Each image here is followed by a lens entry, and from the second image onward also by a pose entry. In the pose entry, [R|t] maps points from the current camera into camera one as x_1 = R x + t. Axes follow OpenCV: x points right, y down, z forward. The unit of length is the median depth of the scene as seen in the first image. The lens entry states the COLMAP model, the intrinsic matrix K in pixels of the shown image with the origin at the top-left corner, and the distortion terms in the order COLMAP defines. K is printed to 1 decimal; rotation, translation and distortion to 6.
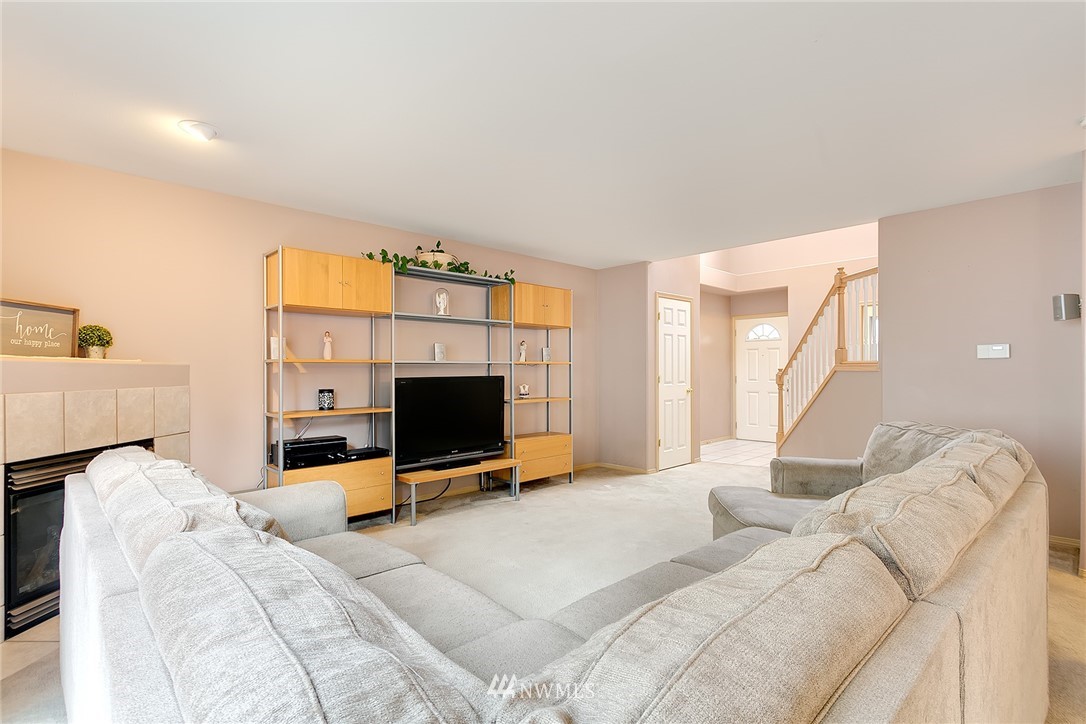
lens RADIAL K [[515.2, 0, 543.0], [0, 515.2, 362.0], [0, 0, 1]] dist [-0.004497, 0.000046]
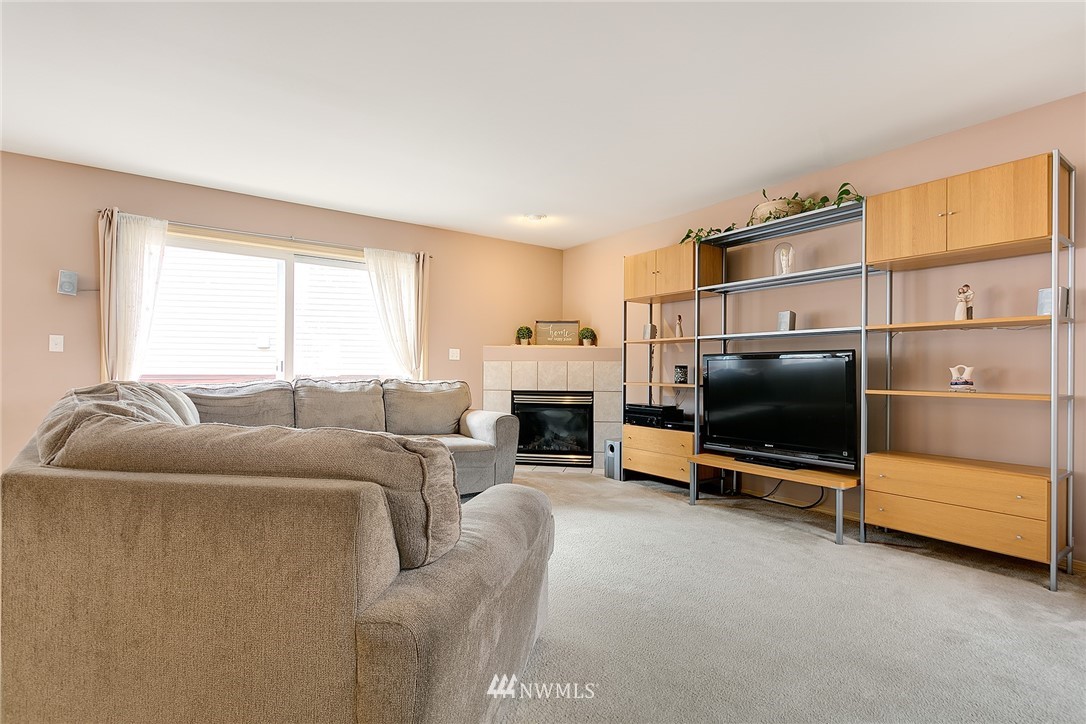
lens RADIAL K [[515.2, 0, 543.0], [0, 515.2, 362.0], [0, 0, 1]] dist [-0.004497, 0.000046]
pose [[-0.145149, -0.012169, -0.989335, 0.741041], [0.009172, 0.999865, -0.013644, 0.057364], [0.989367, -0.011055, -0.145018, 0.852639]]
